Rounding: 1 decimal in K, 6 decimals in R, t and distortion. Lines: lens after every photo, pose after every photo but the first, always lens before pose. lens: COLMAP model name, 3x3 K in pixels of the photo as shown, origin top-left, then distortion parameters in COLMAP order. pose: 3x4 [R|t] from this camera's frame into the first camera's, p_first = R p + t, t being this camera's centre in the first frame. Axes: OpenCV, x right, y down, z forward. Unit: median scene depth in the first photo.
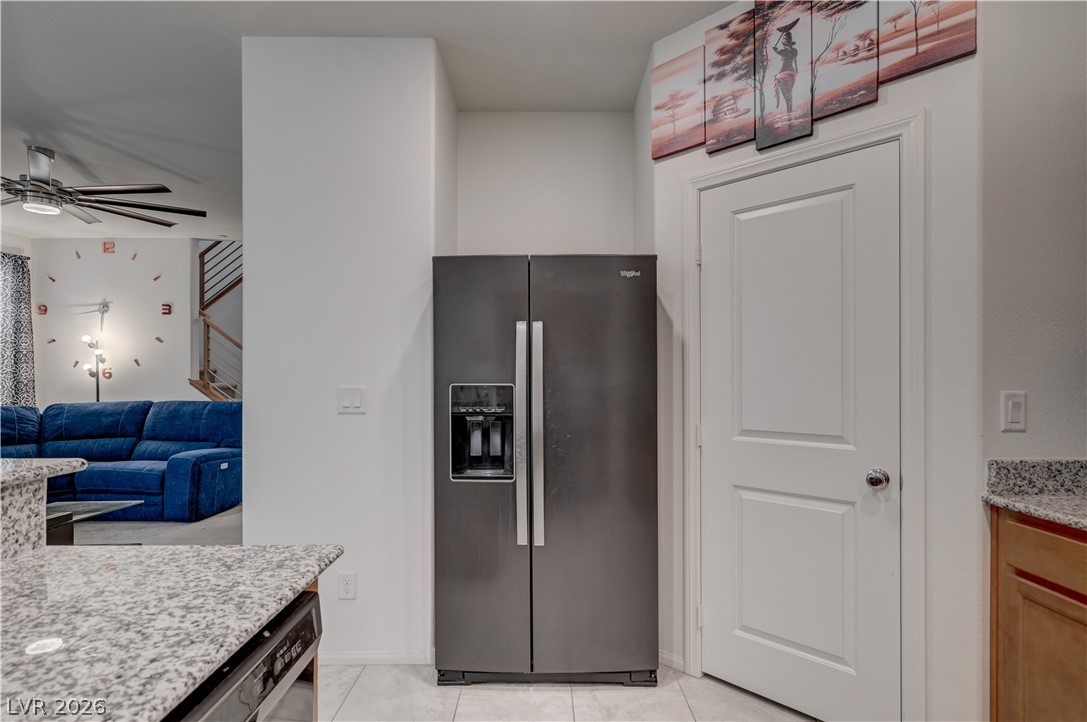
lens RADIAL K [[532.3, 0, 544.9], [0, 532.3, 377.2], [0, 0, 1]] dist [-0.001435, -0.000378]
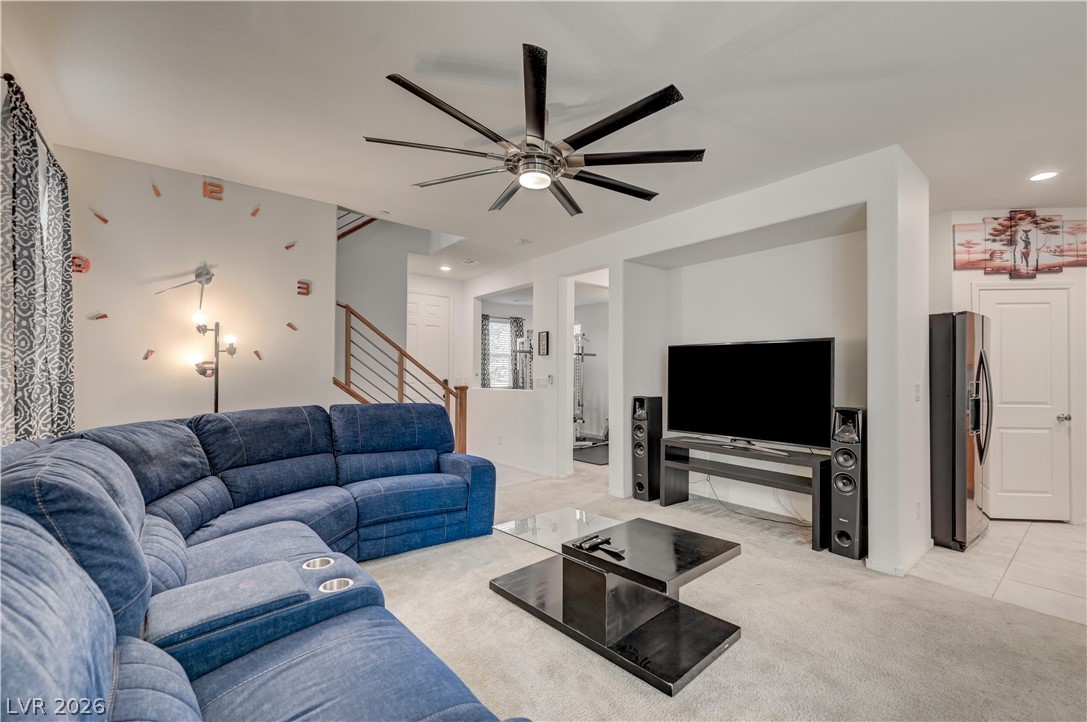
lens RADIAL K [[459.9, 0, 547.9], [0, 459.9, 368.3], [0, 0, 1]] dist [0.001572, 0.000285]
pose [[0.782720, 0.012977, 0.622238, -2.156666], [-0.004259, 0.999871, -0.015495, -0.002887], [-0.622359, 0.009478, 0.782675, 0.626355]]
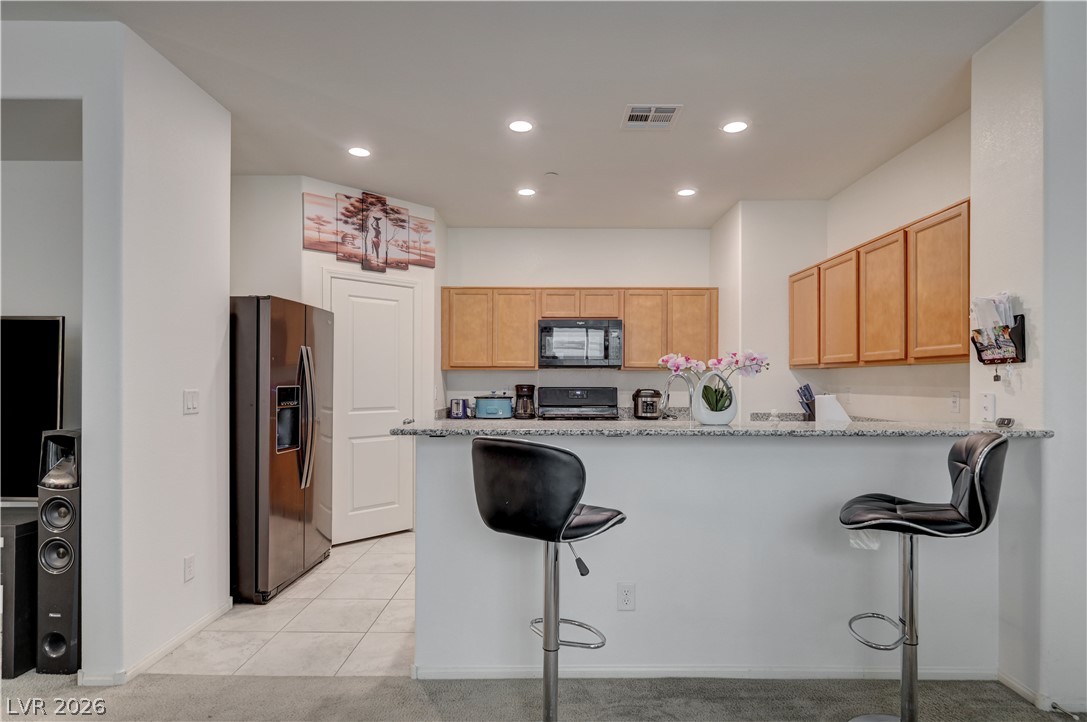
lens RADIAL K [[598.8, 0, 547.5], [0, 598.8, 376.3], [0, 0, 1]] dist [0.030050, 0.000621]
pose [[0.018706, 0.006994, 0.999801, -1.695337], [-0.000631, 0.999975, -0.006983, -0.003103], [-0.999825, -0.000501, 0.018710, 0.228837]]
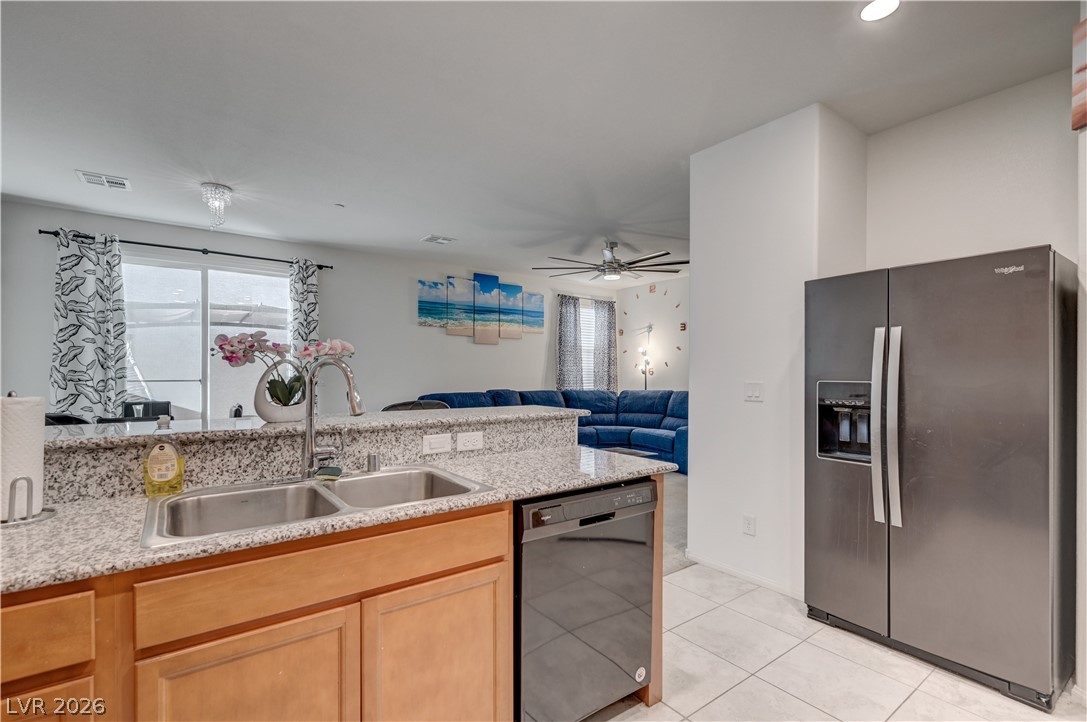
lens RADIAL K [[494.1, 0, 546.4], [0, 494.1, 375.0], [0, 0, 1]] dist [-0.000271, -0.000138]
pose [[0.588836, 0.005691, -0.808233, 0.370212], [-0.005527, 0.999980, 0.003015, -0.001147], [0.808234, 0.002692, 0.588855, -0.197040]]
